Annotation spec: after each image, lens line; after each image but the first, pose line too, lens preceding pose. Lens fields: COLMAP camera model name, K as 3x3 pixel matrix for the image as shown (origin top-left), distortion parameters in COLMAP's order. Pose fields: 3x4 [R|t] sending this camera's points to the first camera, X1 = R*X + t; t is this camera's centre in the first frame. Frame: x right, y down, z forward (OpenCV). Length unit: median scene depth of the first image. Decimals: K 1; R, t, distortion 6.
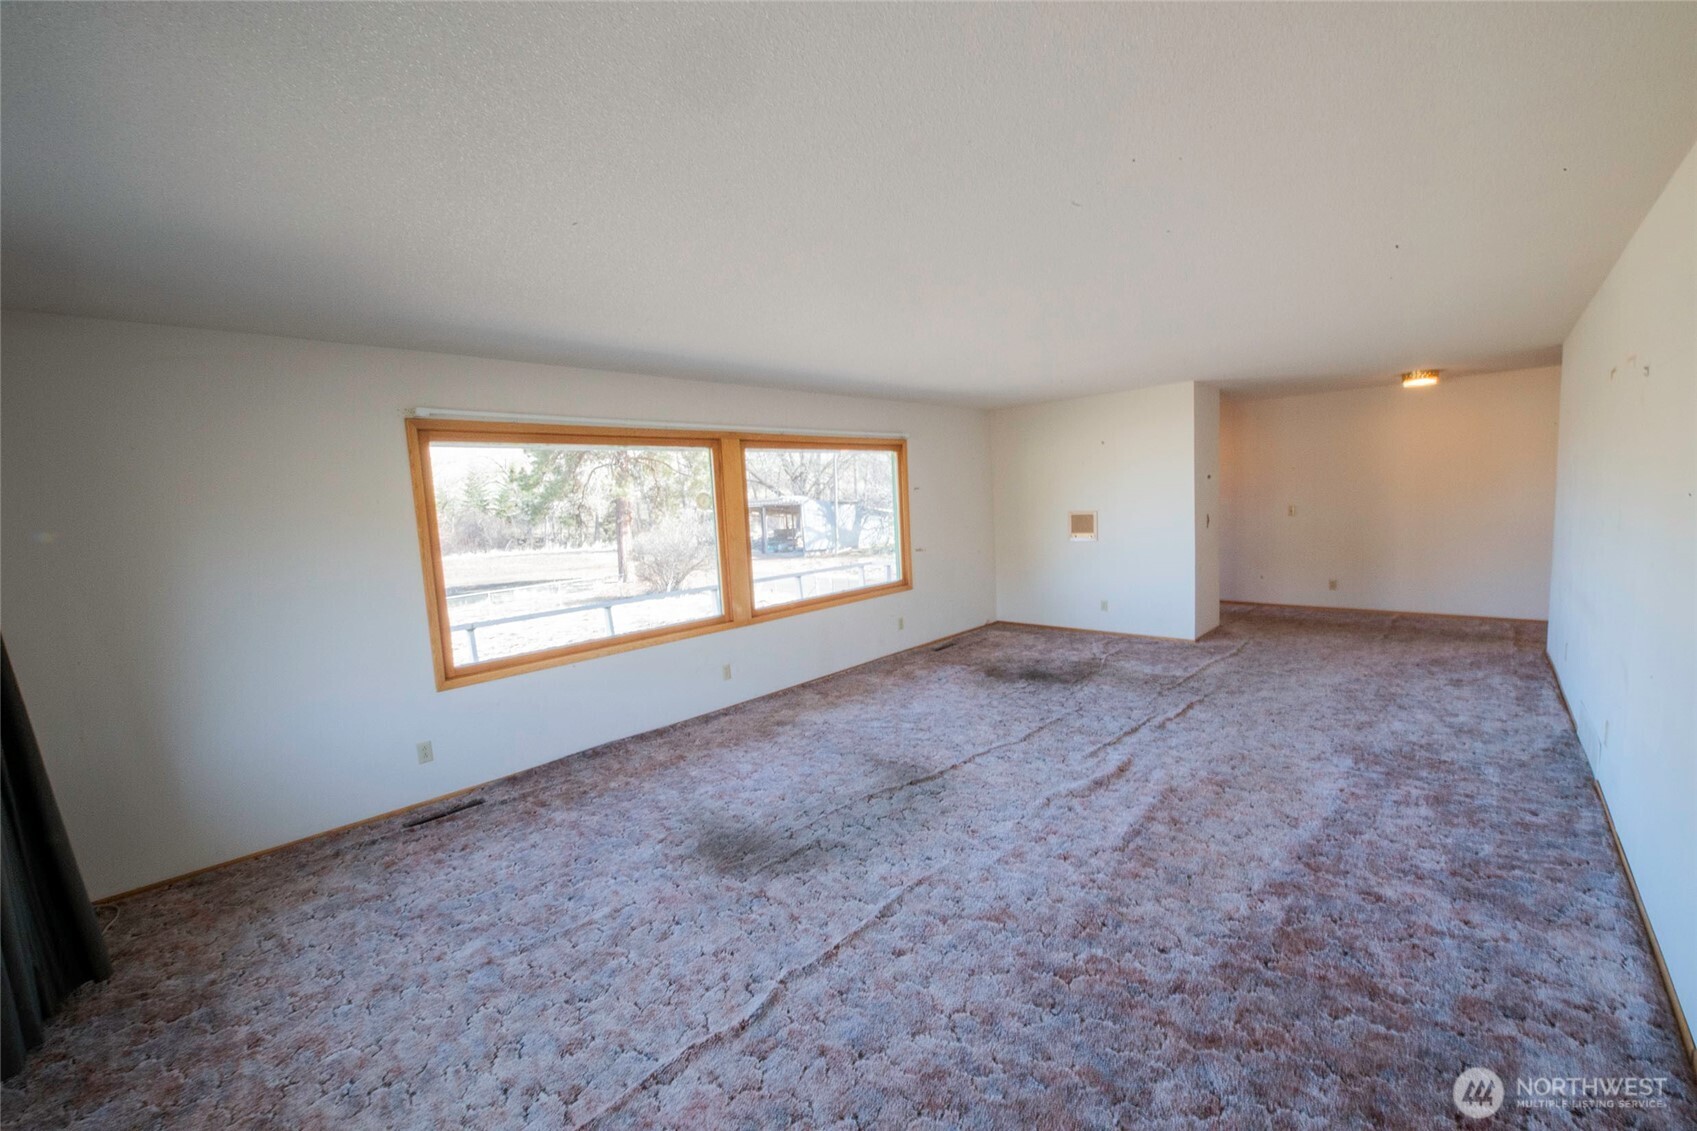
lens RADIAL K [[648.3, 0, 848.5], [0, 648.3, 565.5], [0, 0, 1]] dist [-0.022825, -0.000312]
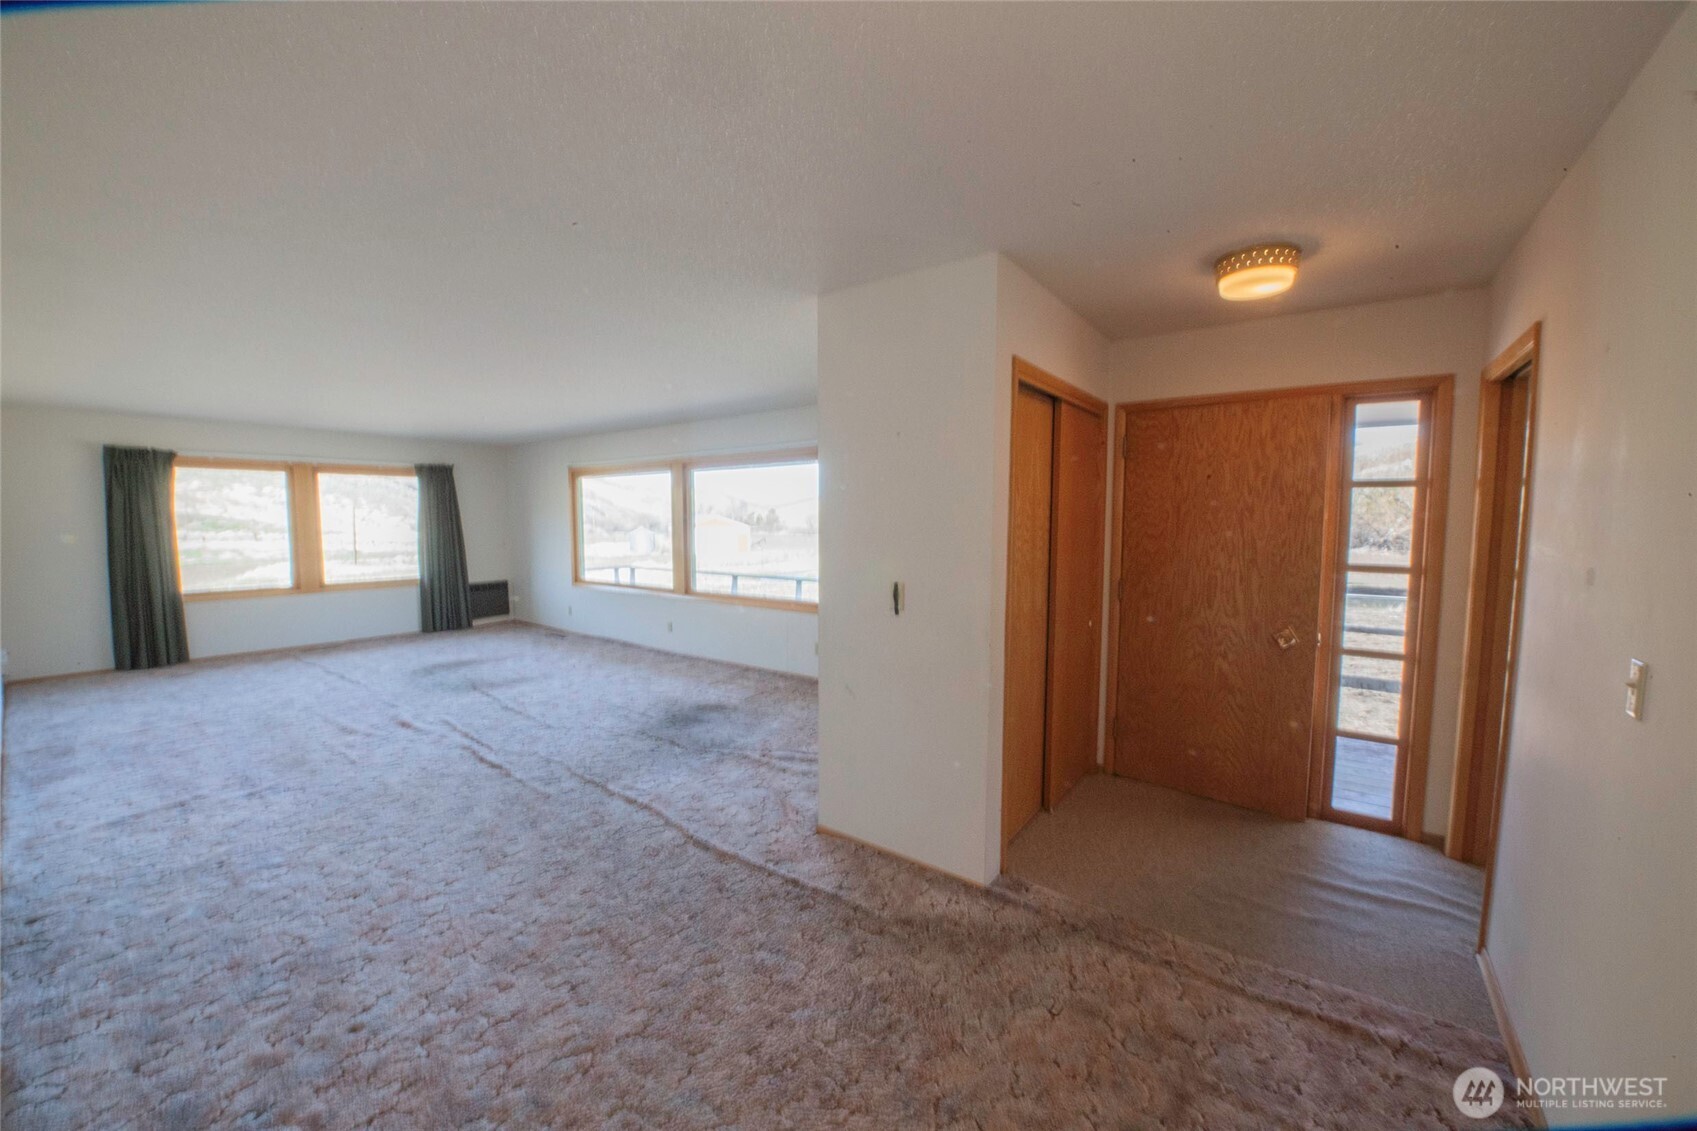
lens RADIAL K [[648.3, 0, 848.5], [0, 648.3, 565.5], [0, 0, 1]] dist [-0.022825, -0.000312]
pose [[0.129273, 0.127868, -0.983330, 1.442007], [-0.099295, 0.988336, 0.115465, -0.201419], [0.986625, 0.082713, 0.140462, 1.353396]]
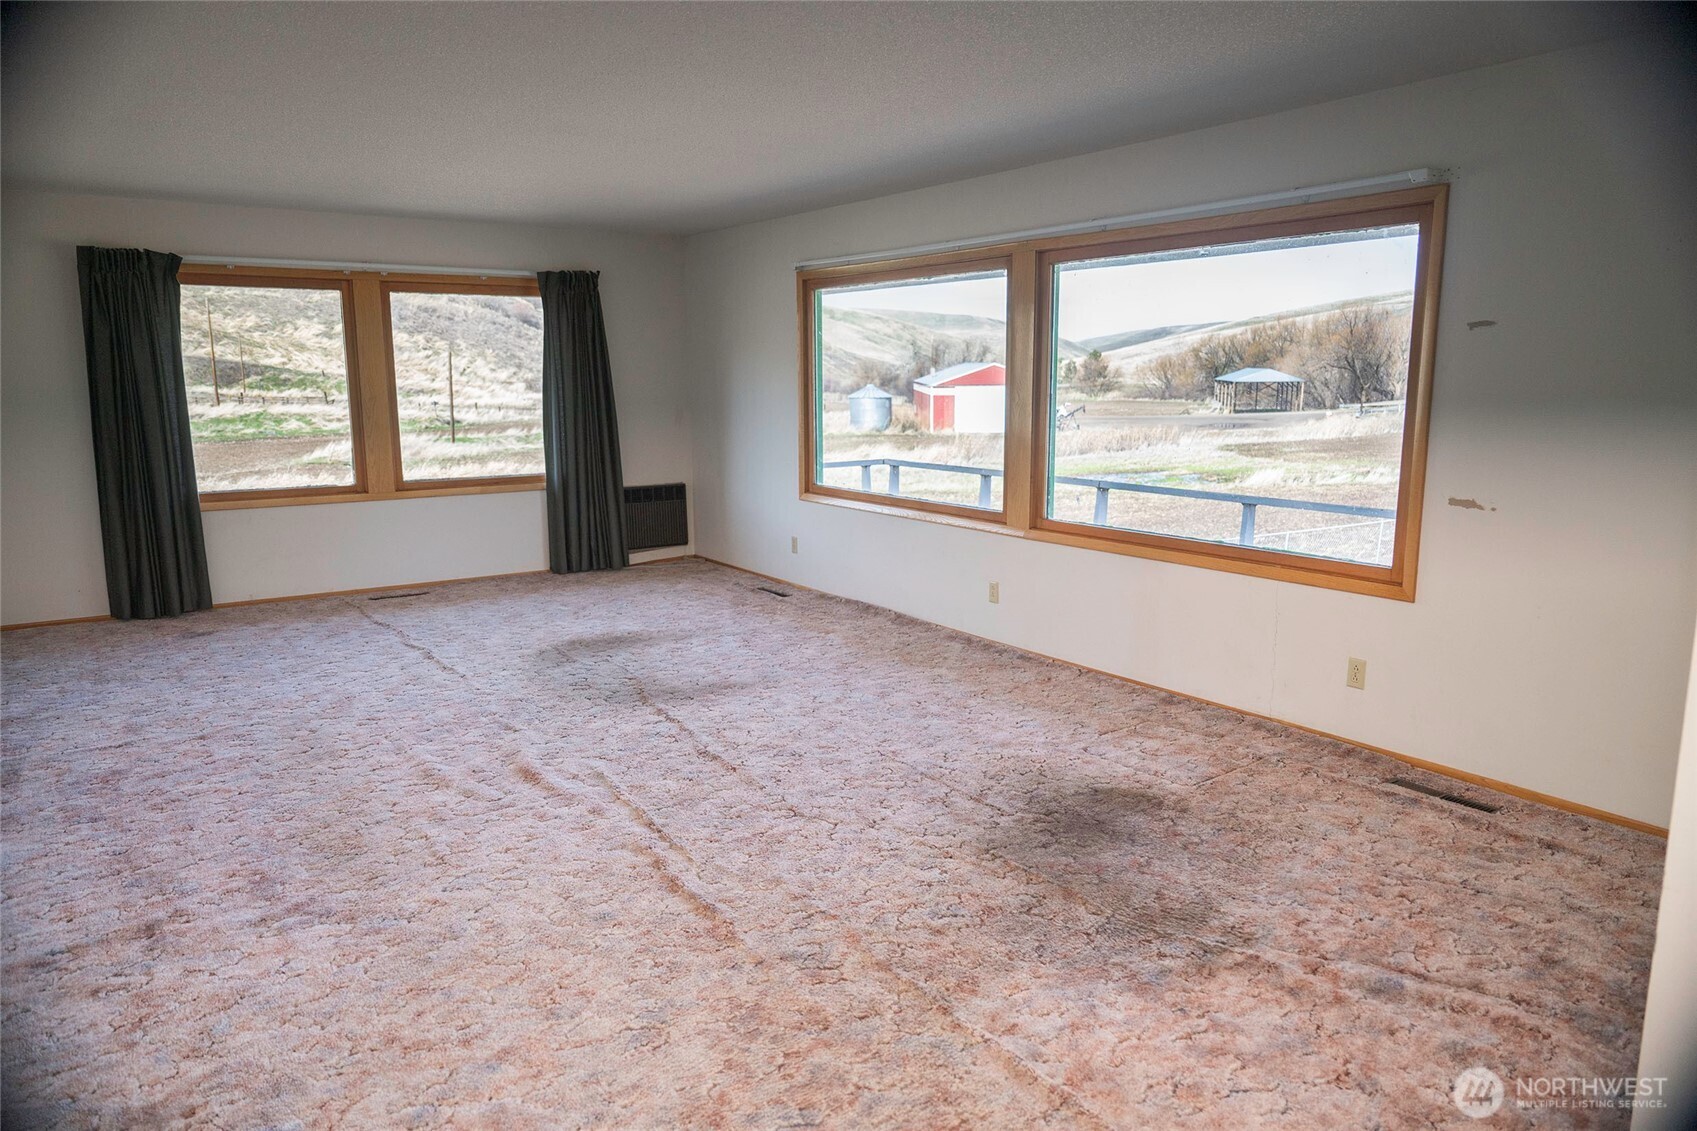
lens RADIAL K [[1134.8, 0, 848.5], [0, 1134.8, 565.5], [0, 0, 1]] dist [0.002835, 0.005201]
pose [[-0.193034, 0.222332, -0.955671, 1.169838], [-0.076596, 0.967602, 0.240580, -0.172482], [0.978198, 0.119641, -0.169750, 1.208037]]
